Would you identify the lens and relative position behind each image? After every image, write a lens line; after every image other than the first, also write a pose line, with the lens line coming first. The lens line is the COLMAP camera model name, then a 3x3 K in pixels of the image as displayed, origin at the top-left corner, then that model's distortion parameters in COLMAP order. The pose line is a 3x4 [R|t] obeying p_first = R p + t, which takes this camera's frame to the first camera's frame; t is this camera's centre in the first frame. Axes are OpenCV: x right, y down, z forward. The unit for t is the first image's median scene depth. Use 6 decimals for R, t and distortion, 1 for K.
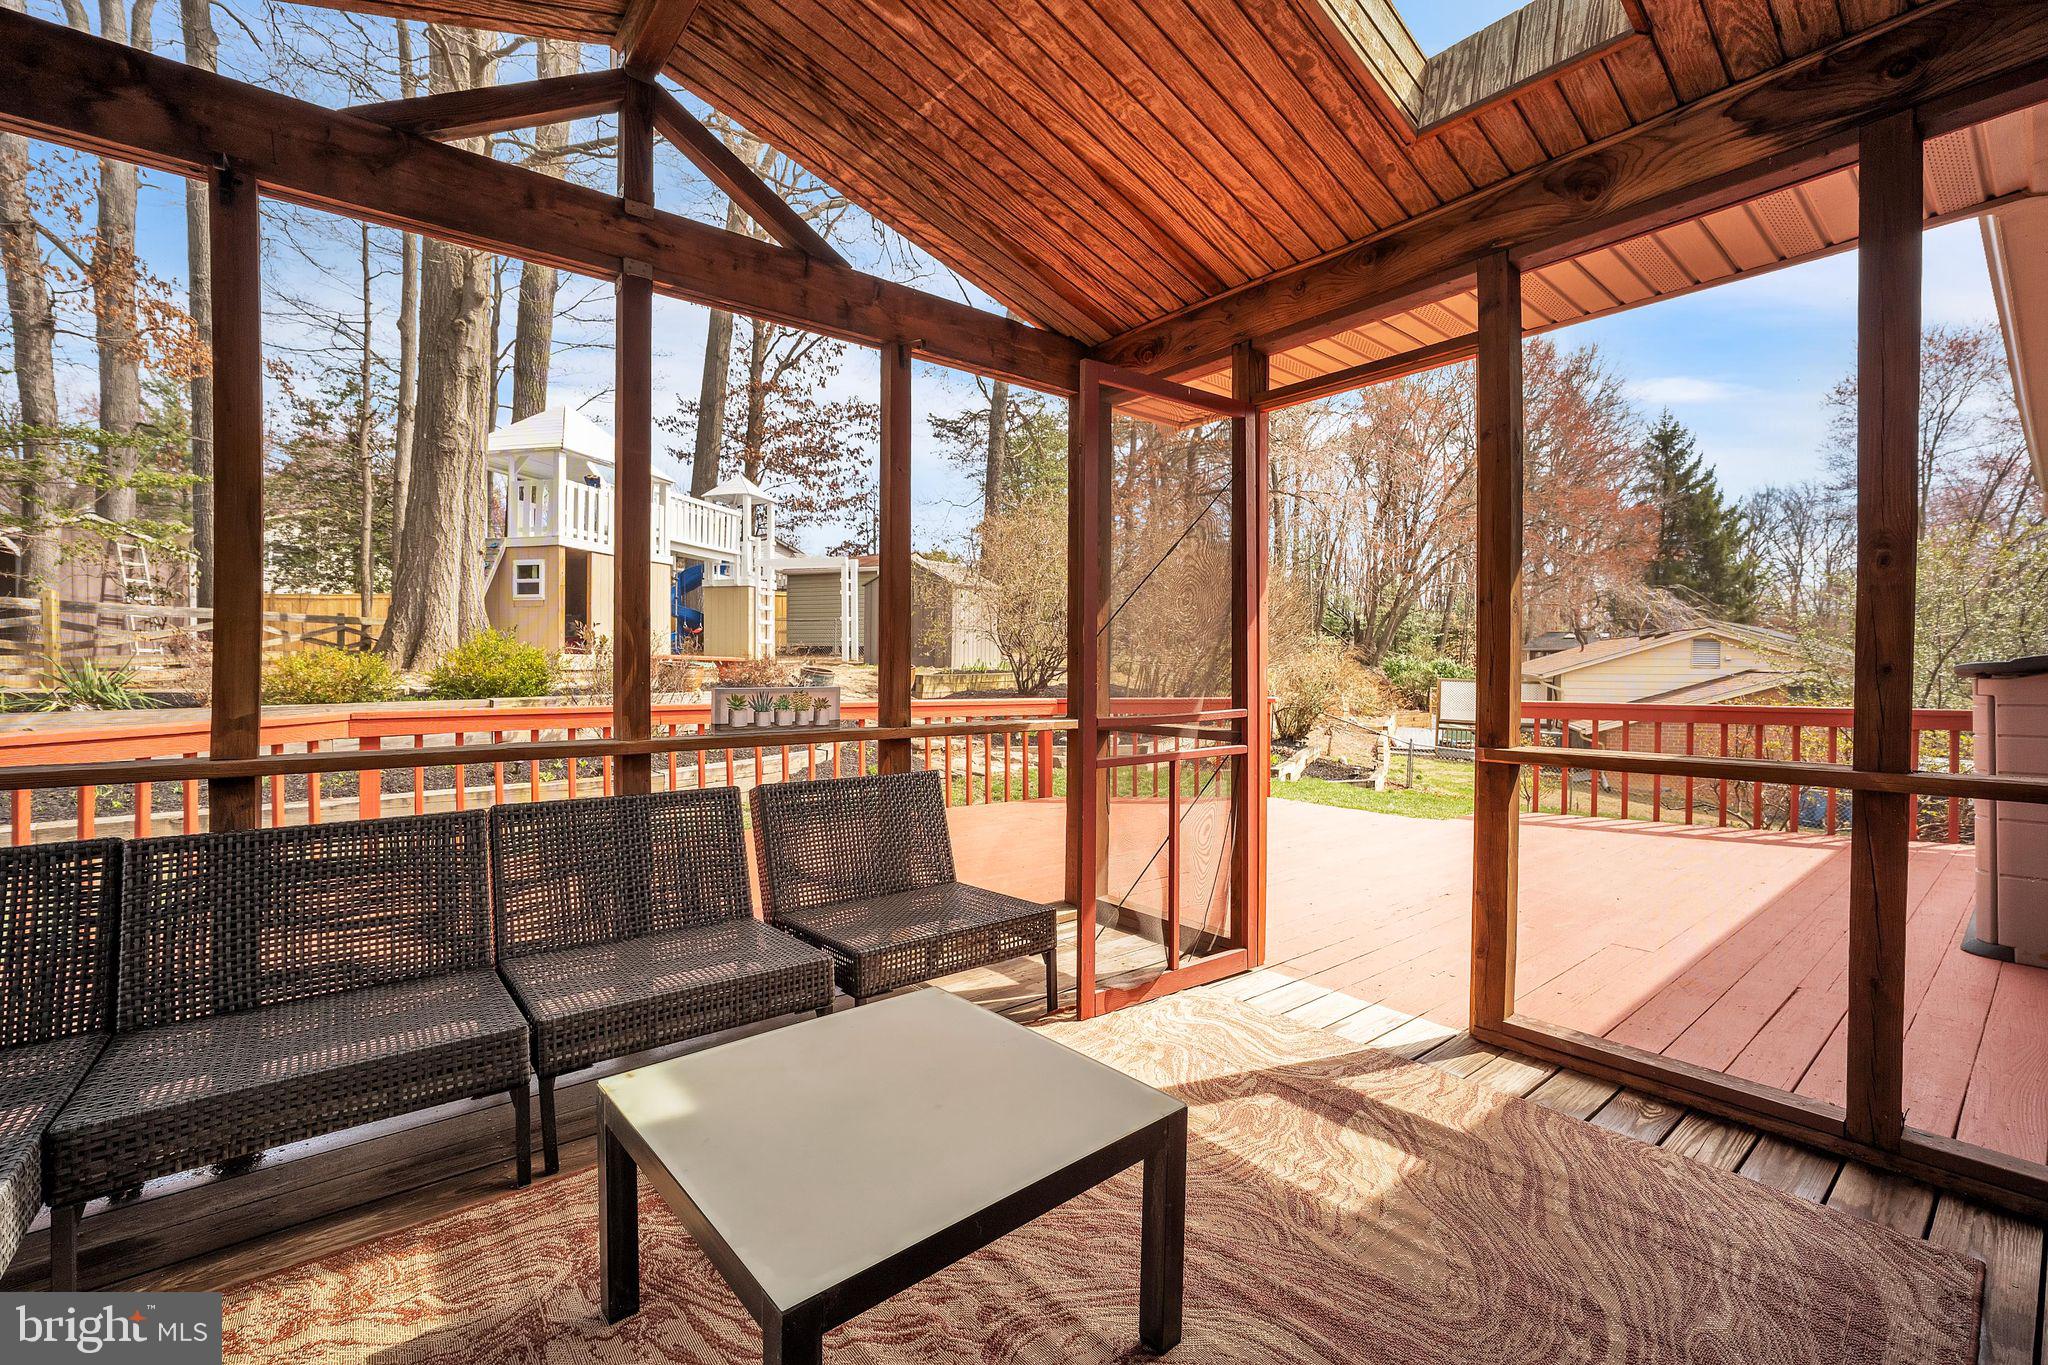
lens RADIAL K [[877.4, 0, 1038.8], [0, 877.4, 670.4], [0, 0, 1]] dist [-0.033009, 0.015218]
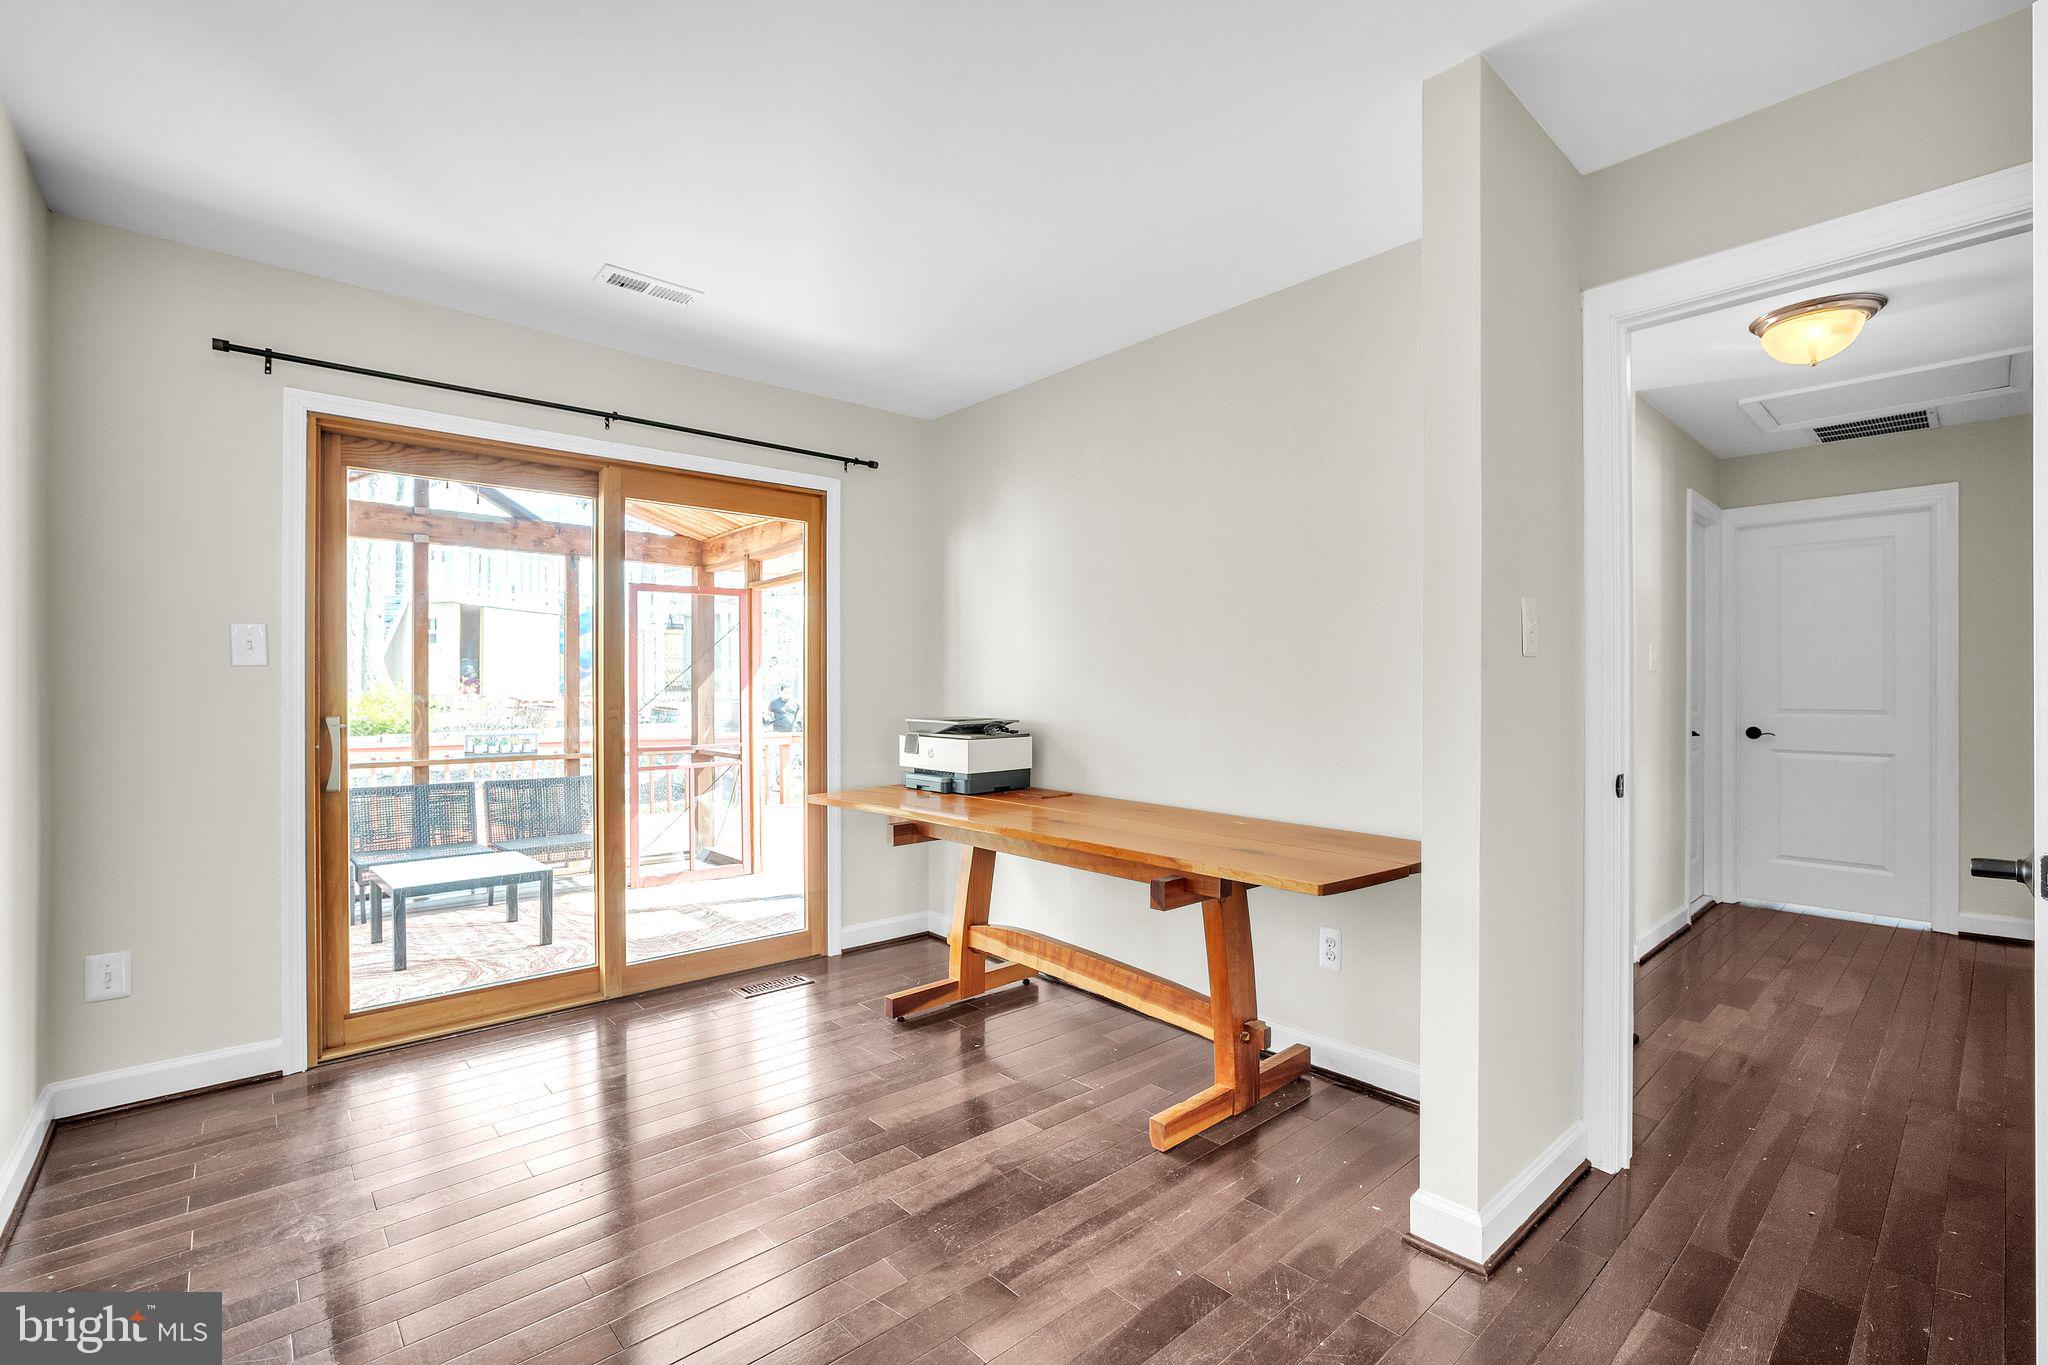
lens RADIAL K [[908.0, 0, 1045.4], [0, 908.0, 682.3], [0, 0, 1]] dist [-0.036306, 0.018031]
pose [[0.998879, -0.009608, 0.046353, 0.838215], [0.010080, 0.999900, -0.009957, -0.063568], [-0.046253, 0.010413, 0.998875, -1.100907]]
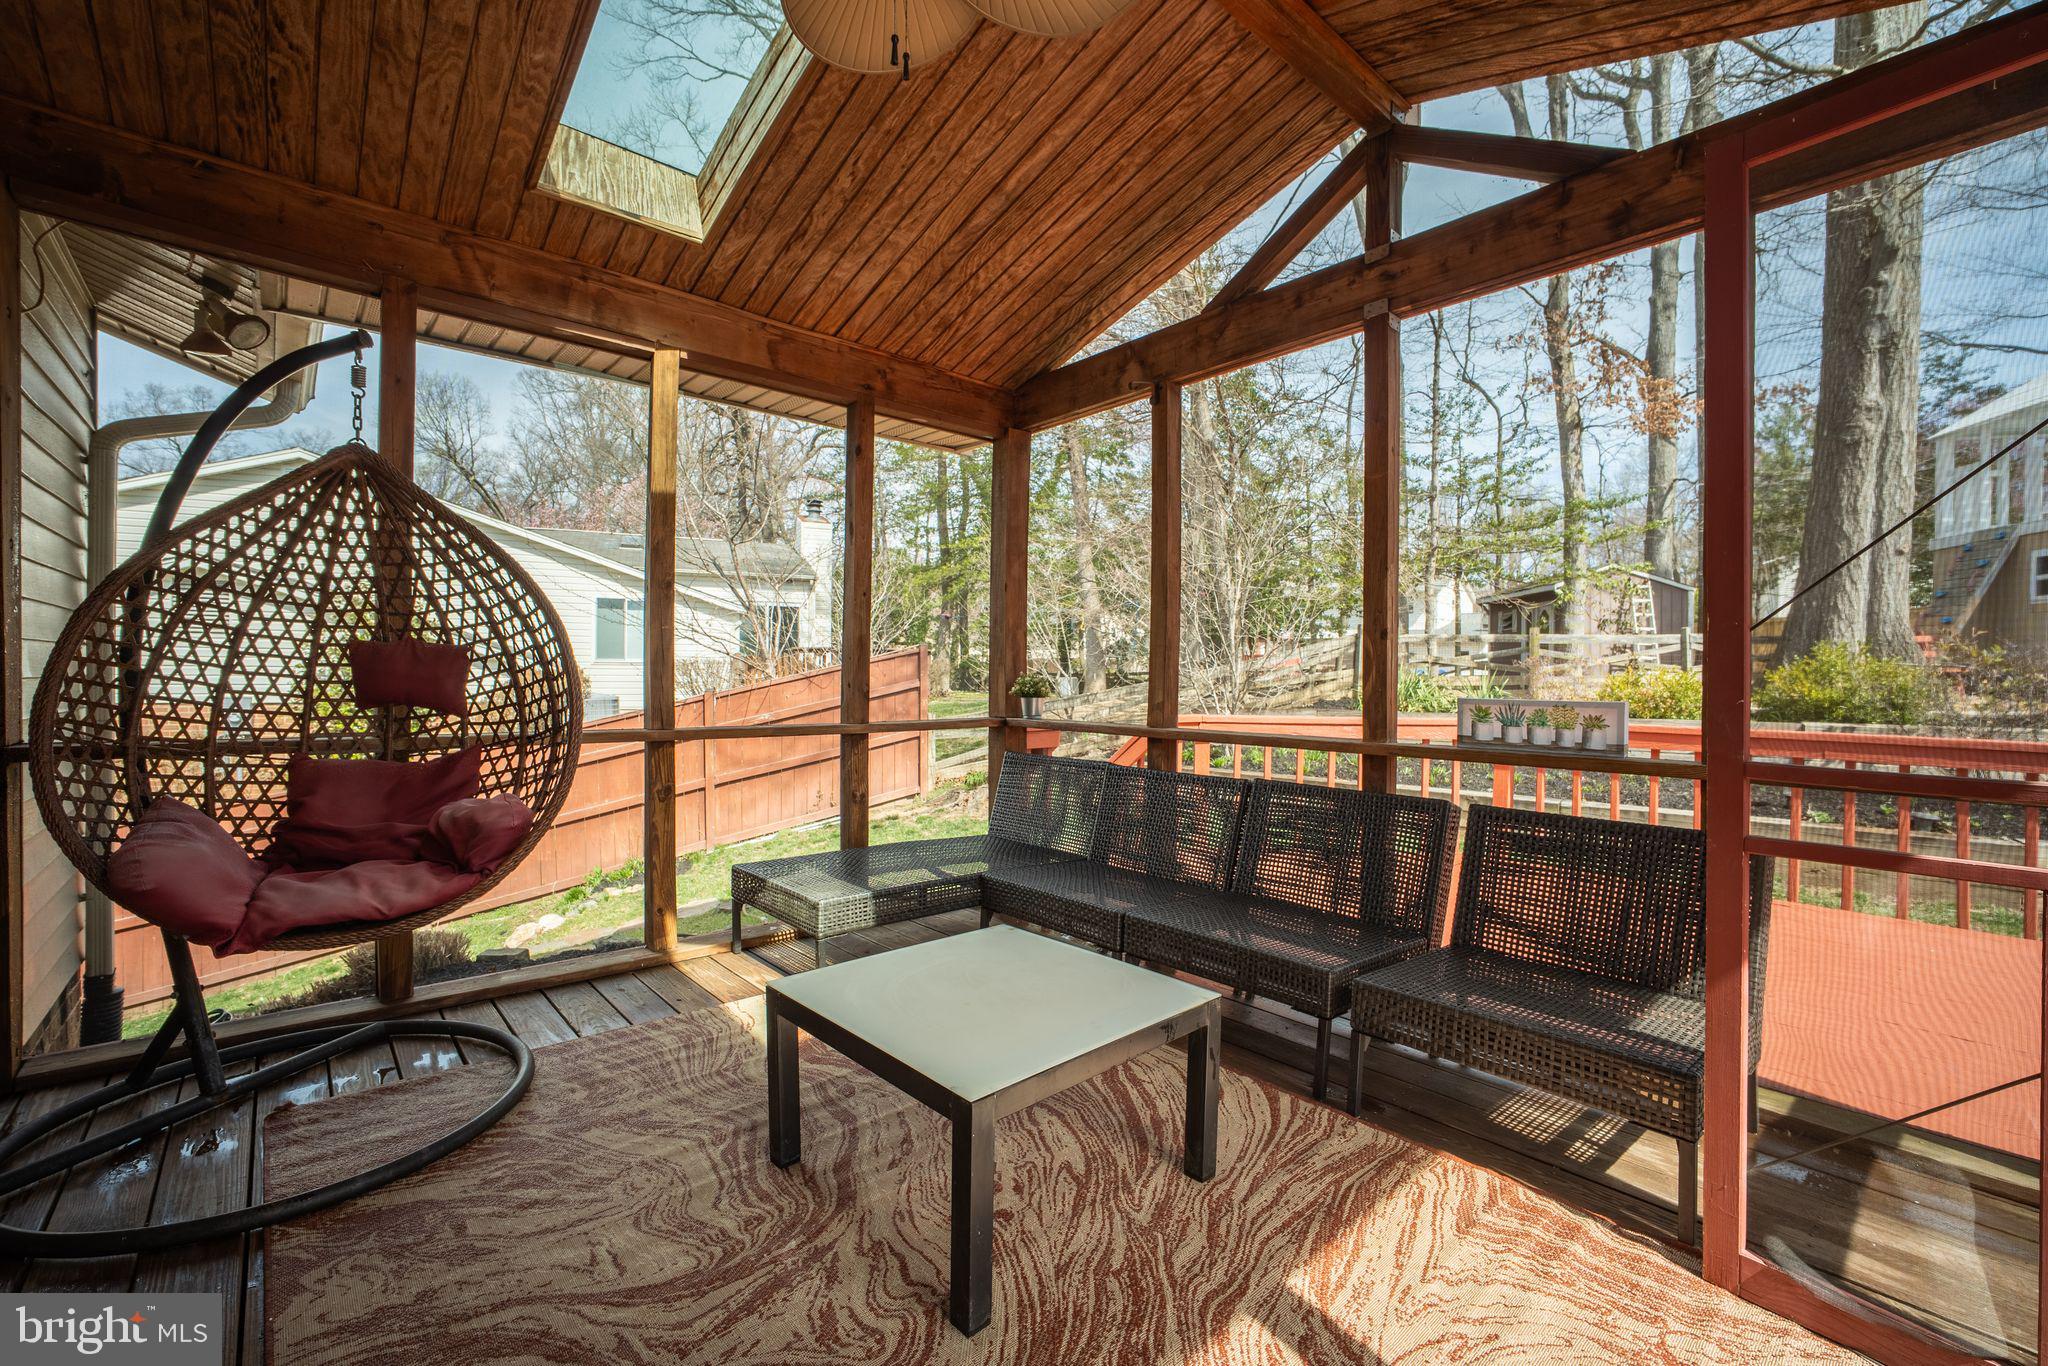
lens RADIAL K [[877.4, 0, 1038.8], [0, 877.4, 670.9], [0, 0, 1]] dist [-0.033009, 0.015218]
pose [[0.026706, -0.007421, -0.999616, 0.526755], [-0.020118, 0.999766, -0.007960, 0.007567], [0.999441, 0.020323, 0.026550, 0.471647]]
